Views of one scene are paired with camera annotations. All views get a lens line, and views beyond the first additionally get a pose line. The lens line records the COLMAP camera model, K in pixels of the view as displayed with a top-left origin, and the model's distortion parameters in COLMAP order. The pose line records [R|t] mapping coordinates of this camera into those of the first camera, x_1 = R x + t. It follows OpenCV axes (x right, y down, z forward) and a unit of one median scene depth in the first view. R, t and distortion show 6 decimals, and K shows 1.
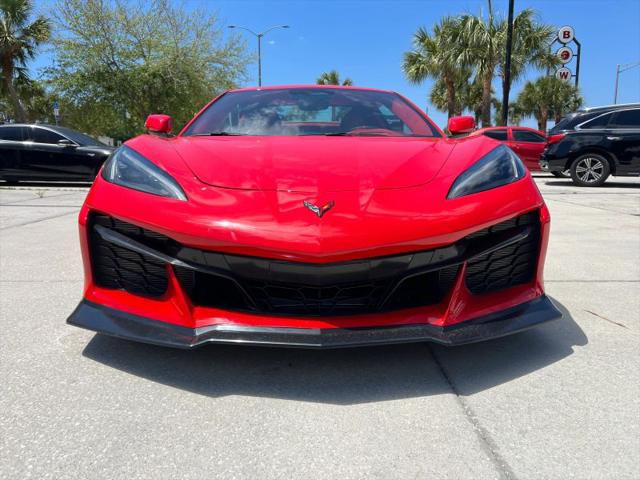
lens RADIAL K [[481.2, 0, 319.2], [0, 481.2, 243.4], [0, 0, 1]] dist [0.051543, -0.060374]
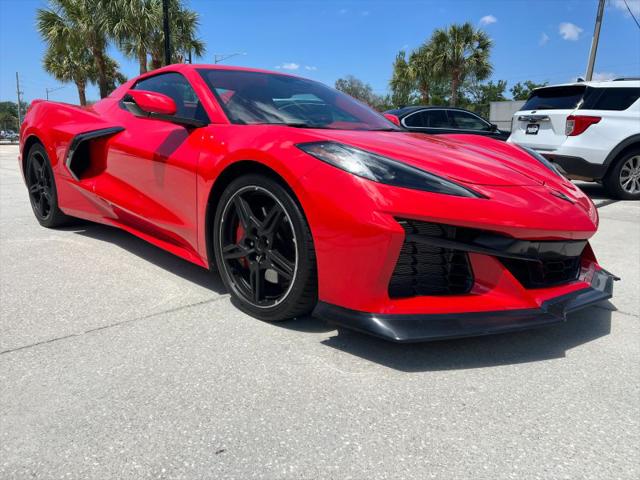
lens RADIAL K [[482.8, 0, 320.0], [0, 482.8, 240.0], [0, 0, 1]] dist [0.050077, -0.060659]
pose [[0.718245, -0.133454, 0.682872, -1.388430], [0.093850, 0.991046, 0.094969, -0.140995], [-0.689431, -0.004123, 0.724339, 0.506364]]
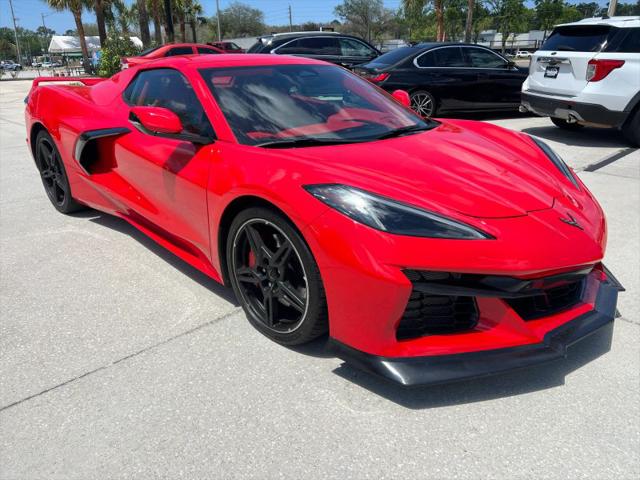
lens RADIAL K [[481.2, 0, 319.2], [0, 481.2, 243.4], [0, 0, 1]] dist [0.051543, -0.060374]
pose [[0.730610, -0.255026, 0.633380, -1.349011], [0.120580, 0.961240, 0.247947, -0.421761], [-0.672063, -0.104779, 0.733043, 0.497672]]
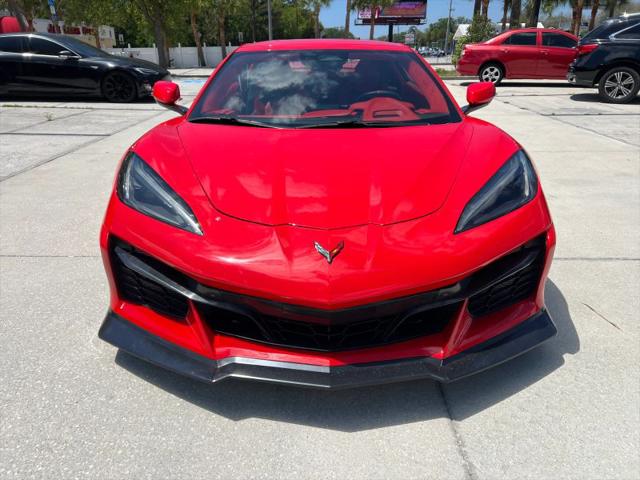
lens RADIAL K [[481.2, 0, 319.2], [0, 481.2, 243.4], [0, 0, 1]] dist [0.051543, -0.060374]
pose [[0.999661, 0.008625, -0.024555, 0.003513], [-0.002868, 0.974246, 0.225469, -0.325868], [0.025867, -0.225322, 0.973941, -0.008613]]
